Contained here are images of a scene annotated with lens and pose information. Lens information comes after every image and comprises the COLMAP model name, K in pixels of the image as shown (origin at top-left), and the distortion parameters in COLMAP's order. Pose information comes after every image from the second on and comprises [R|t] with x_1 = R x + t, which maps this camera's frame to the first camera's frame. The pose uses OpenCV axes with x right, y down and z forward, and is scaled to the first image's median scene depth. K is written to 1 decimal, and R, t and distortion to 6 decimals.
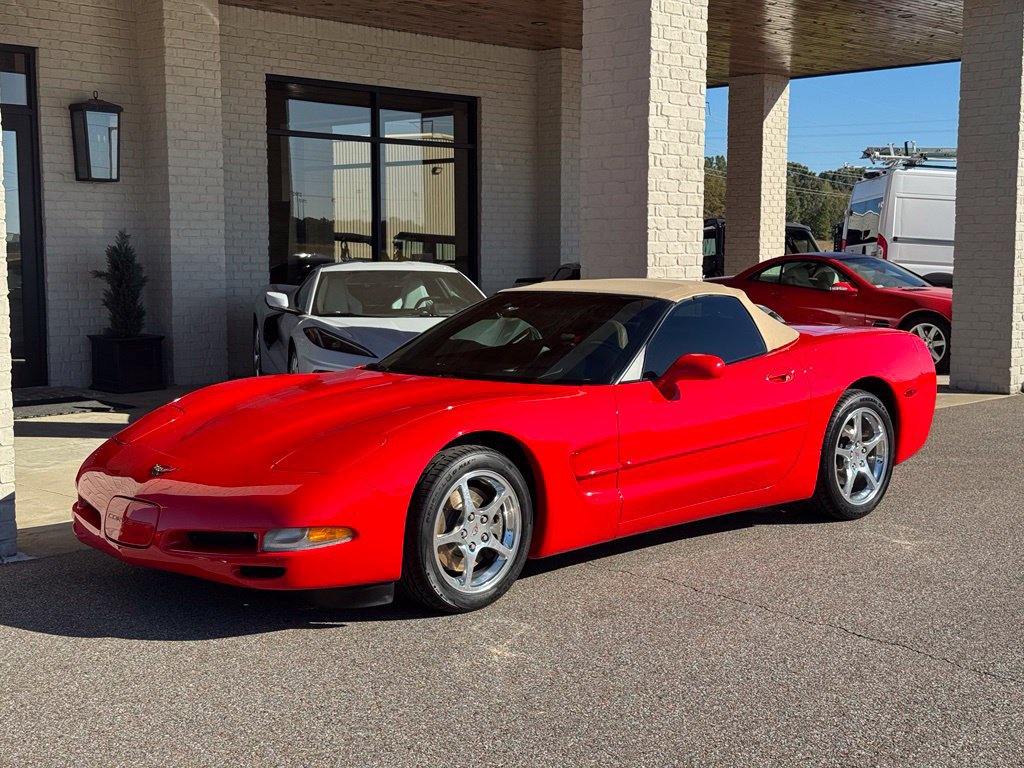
lens RADIAL K [[1428.7, 0, 511.7], [0, 1428.7, 381.0], [0, 0, 1]] dist [0.130869, 0.000000]
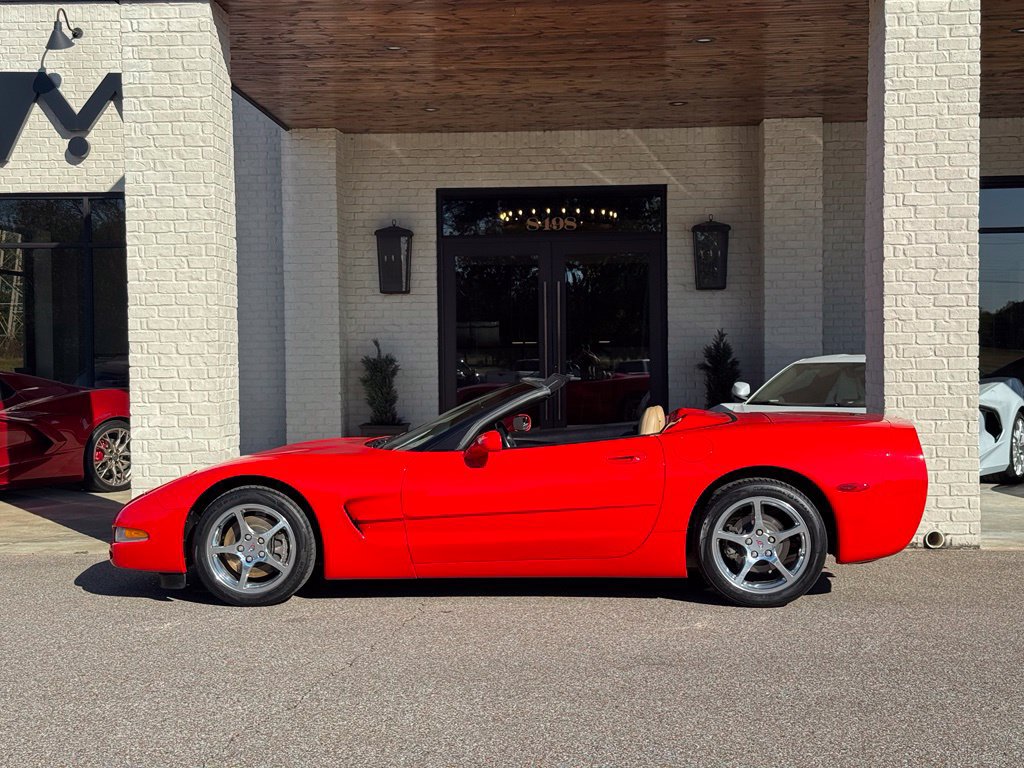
lens RADIAL K [[1428.7, 0, 507.6], [0, 1428.7, 380.5], [0, 0, 1]] dist [0.130869, 0.000000]
pose [[0.659140, 0.008878, -0.751968, 0.506846], [-0.059470, 0.997414, -0.040353, -0.006486], [0.749665, 0.071318, 0.657964, 0.113133]]
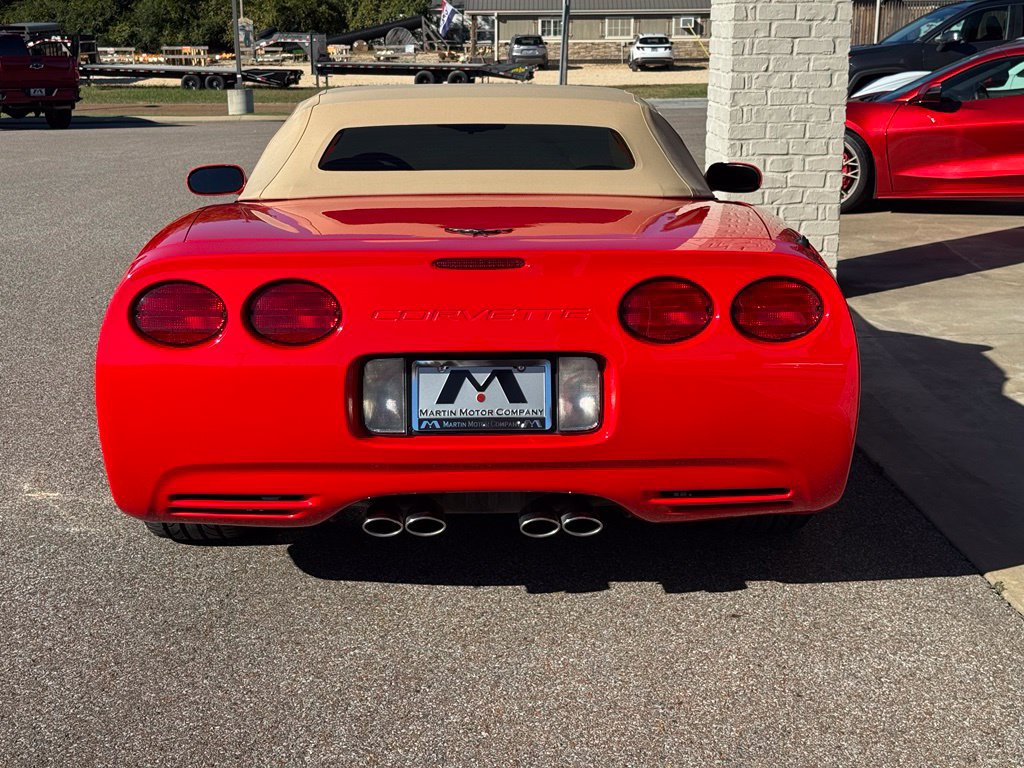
lens RADIAL K [[1428.7, 0, 502.4], [0, 1428.7, 381.8], [0, 0, 1]] dist [0.130869, 0.000000]
pose [[-0.685196, 0.179184, -0.705974, 0.312001], [-0.061216, 0.951670, 0.300960, -0.079376], [0.725782, 0.249434, -0.641112, 0.834080]]
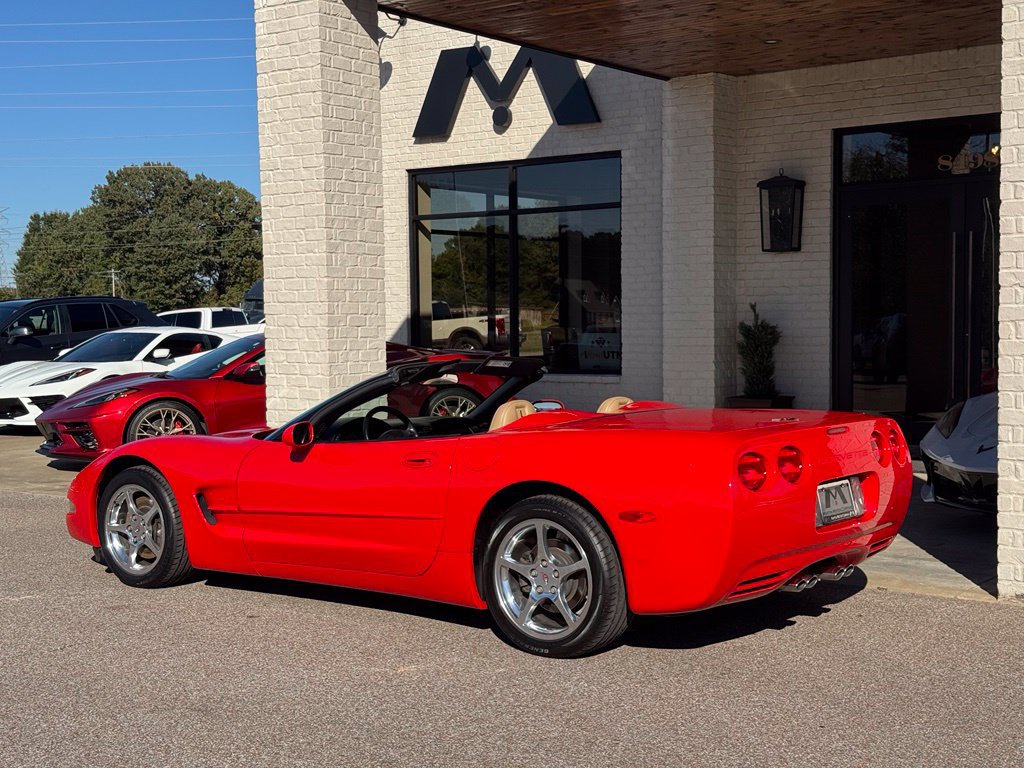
lens RADIAL K [[1428.7, 0, 505.3], [0, 1428.7, 386.3], [0, 0, 1]] dist [0.130869, 0.000000]
pose [[0.128245, 0.051087, -0.990426, 0.592471], [-0.081140, 0.995865, 0.040861, -0.049725], [0.988418, 0.075123, 0.131860, 0.497642]]
